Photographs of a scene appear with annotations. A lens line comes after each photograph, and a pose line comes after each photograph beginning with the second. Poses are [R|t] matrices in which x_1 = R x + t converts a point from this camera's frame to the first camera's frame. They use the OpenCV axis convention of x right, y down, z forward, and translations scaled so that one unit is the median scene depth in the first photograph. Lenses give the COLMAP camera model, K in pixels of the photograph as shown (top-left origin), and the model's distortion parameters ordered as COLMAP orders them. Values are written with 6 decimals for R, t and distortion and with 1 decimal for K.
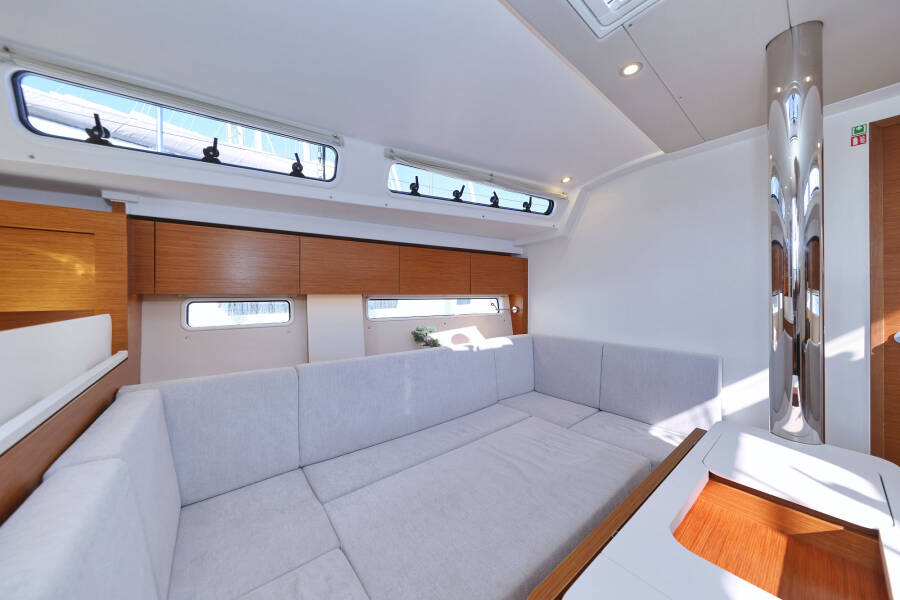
lens RADIAL K [[294.1, 0, 472.8], [0, 294.1, 295.4], [0, 0, 1]] dist [0.005263, -0.001593]
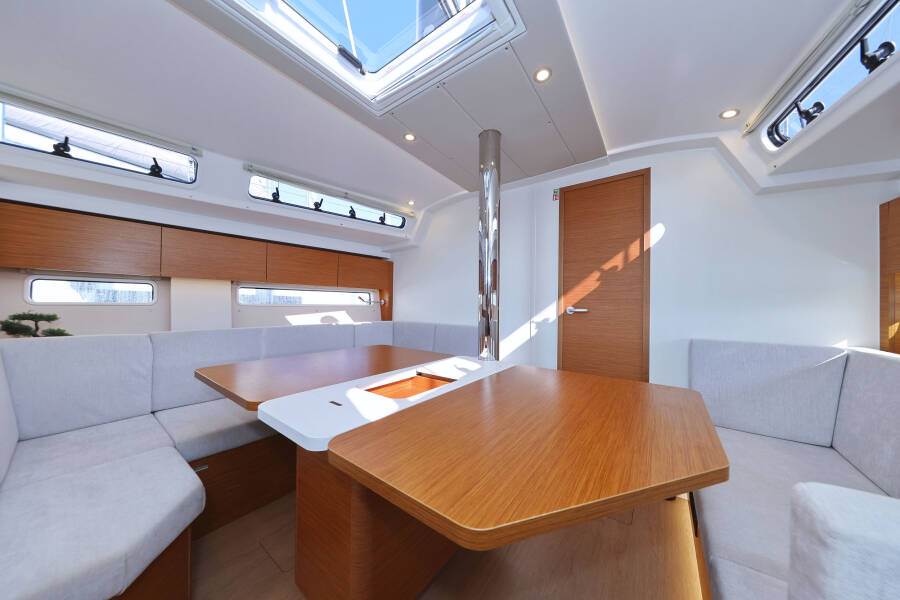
lens RADIAL K [[267.8, 0, 462.7], [0, 267.8, 302.5], [0, 0, 1]] dist [0.000142, -0.000116]
pose [[0.970319, 0.013264, 0.241465, 0.290240], [-0.010590, 0.999867, -0.012368, 0.091744], [-0.241597, 0.009443, 0.970331, -0.291388]]
